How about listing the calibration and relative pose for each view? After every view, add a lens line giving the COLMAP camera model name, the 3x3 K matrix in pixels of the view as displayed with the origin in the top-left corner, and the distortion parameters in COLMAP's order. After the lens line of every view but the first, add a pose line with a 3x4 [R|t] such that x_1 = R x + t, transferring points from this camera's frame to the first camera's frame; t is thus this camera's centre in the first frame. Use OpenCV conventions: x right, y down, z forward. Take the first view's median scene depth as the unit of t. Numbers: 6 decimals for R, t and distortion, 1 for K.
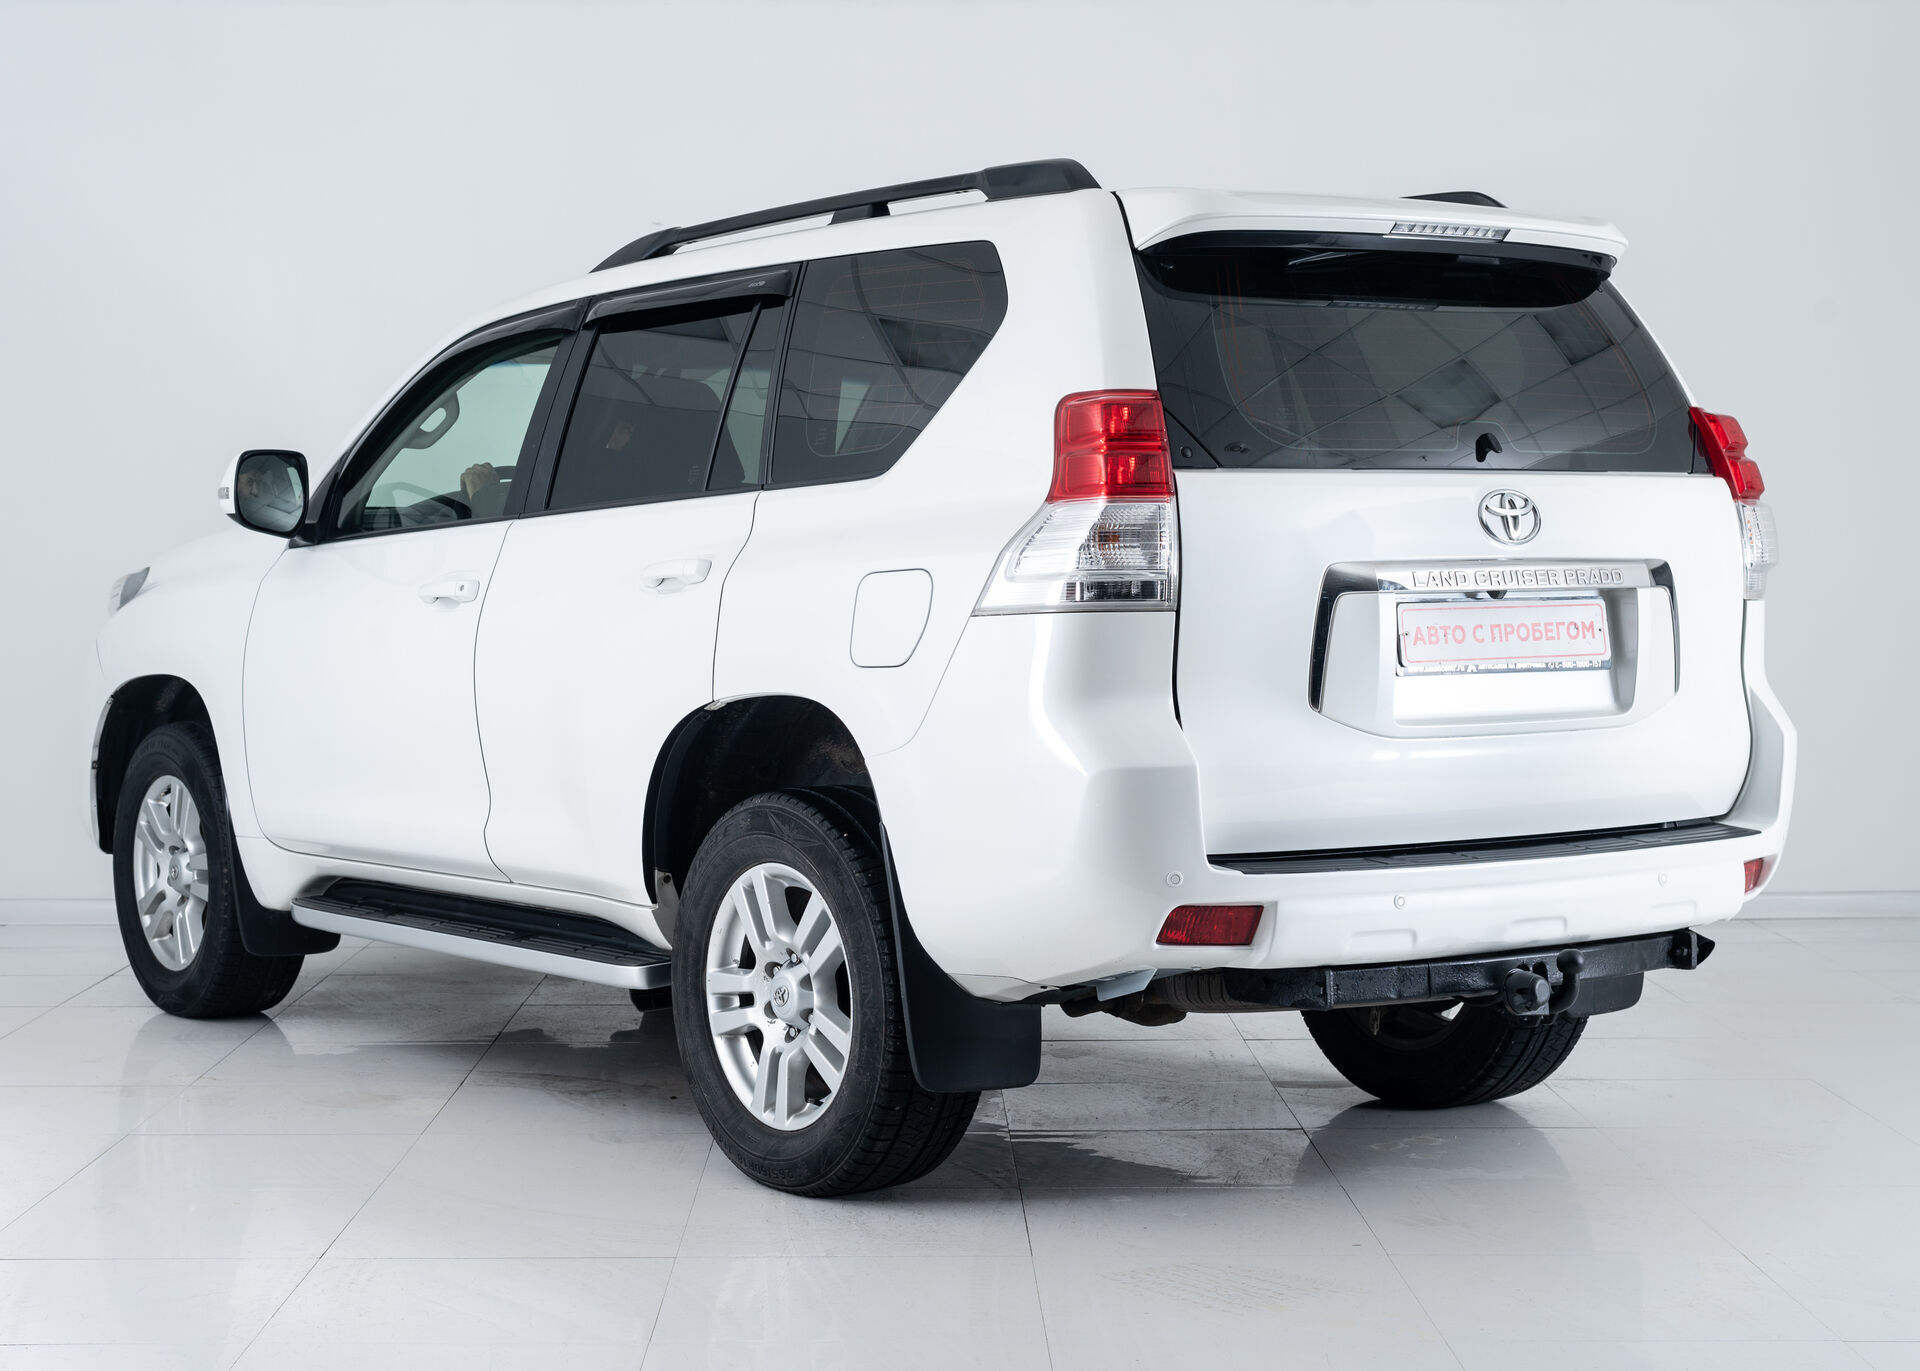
lens RADIAL K [[3518.6, 0, 960.0], [0, 3518.6, 685.5], [0, 0, 1]] dist [-0.168333, -0.120167]
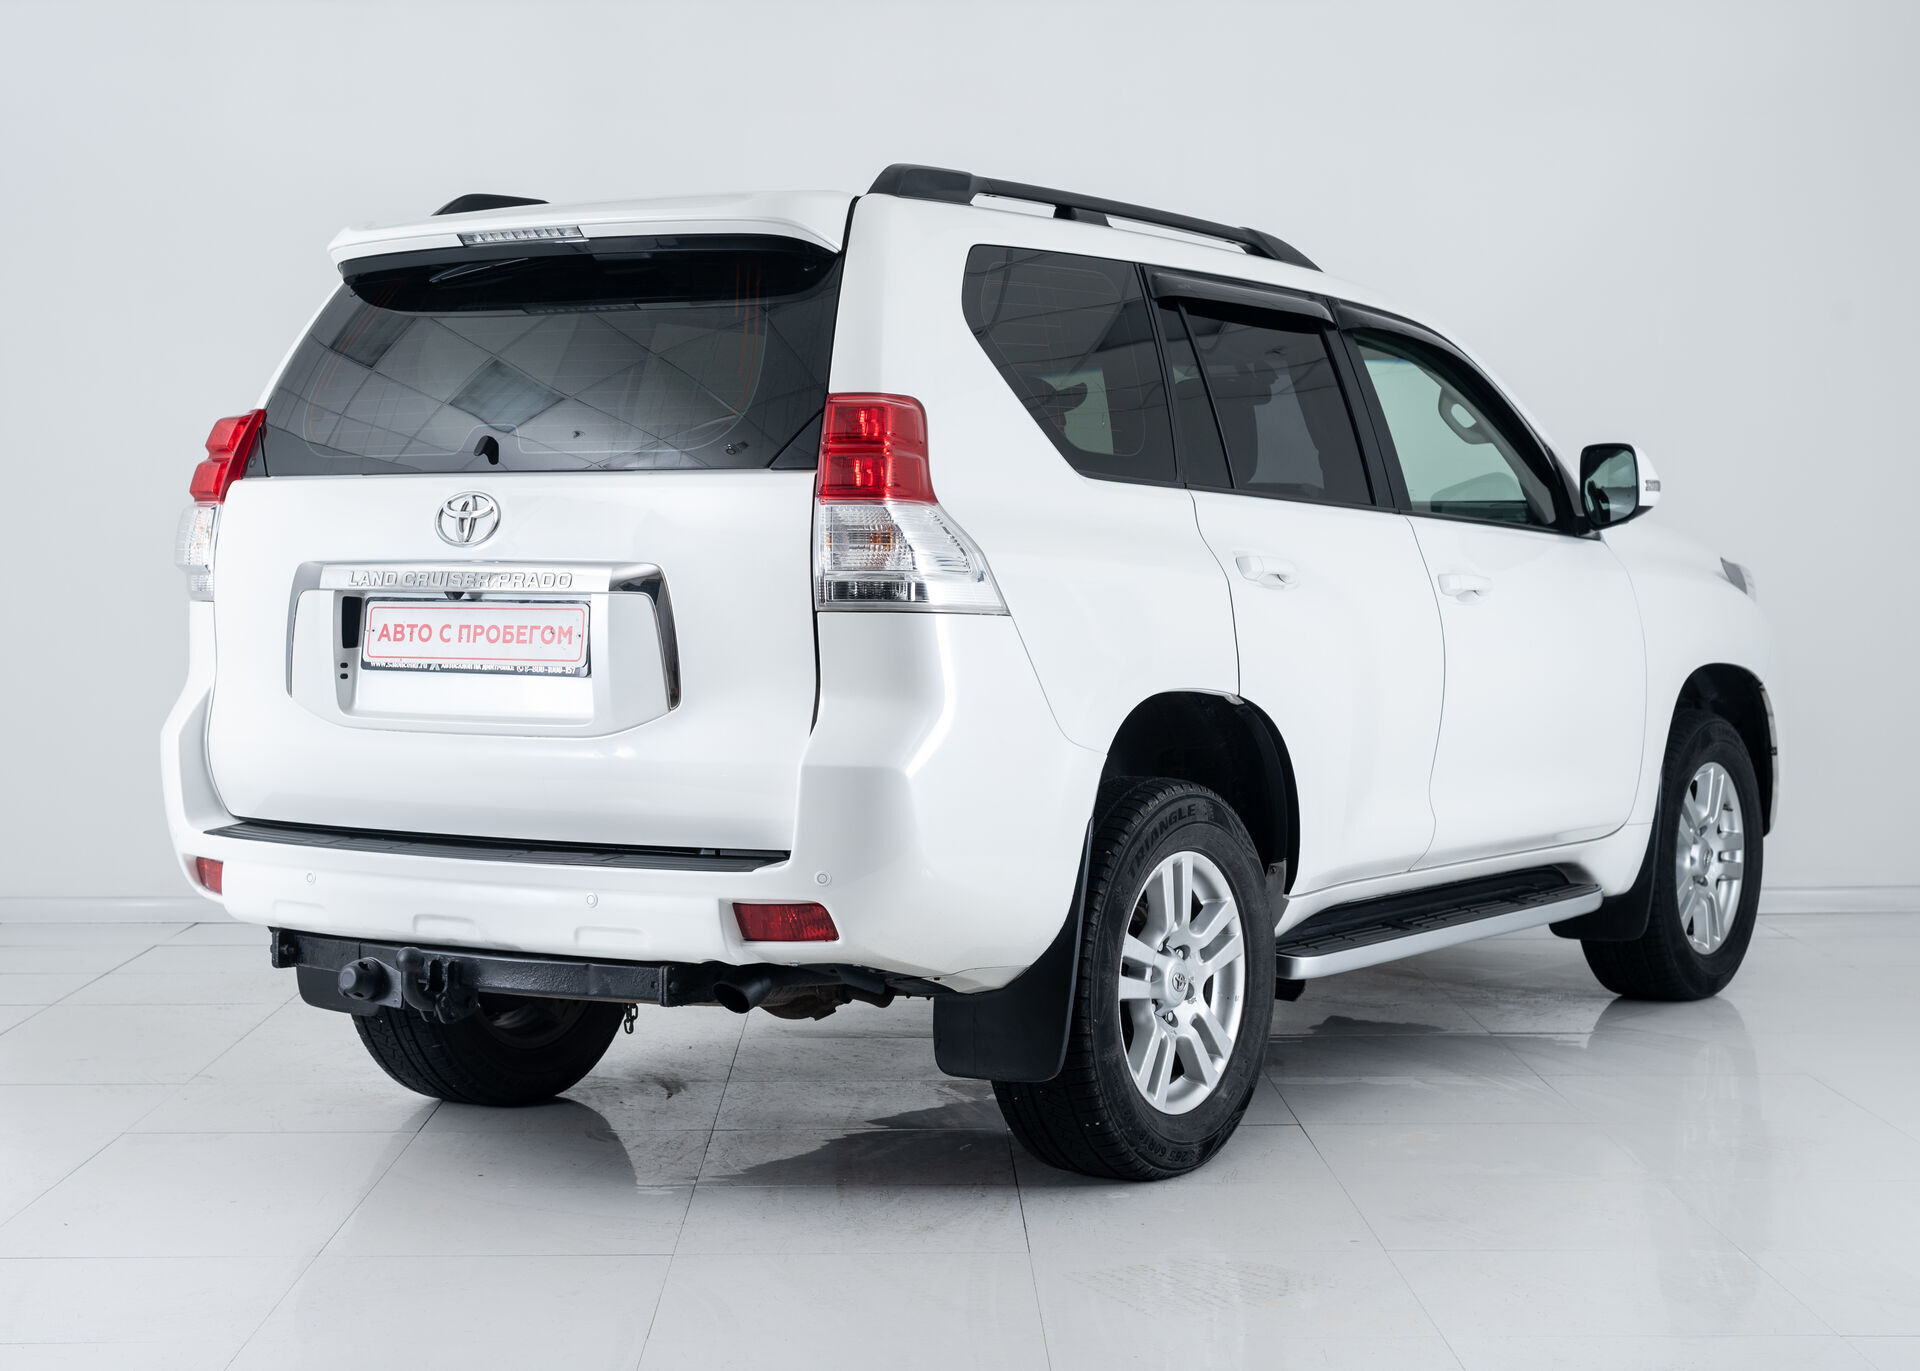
lens RADIAL K [[3292.9, 0, 960.0], [0, 3292.9, 685.5], [0, 0, 1]] dist [-0.146187, 0.175312]
pose [[0.375935, 0.046841, -0.925461, 1.075687], [-0.042952, 0.998529, 0.033091, -0.037166], [0.925650, 0.027310, 0.377394, 0.768171]]
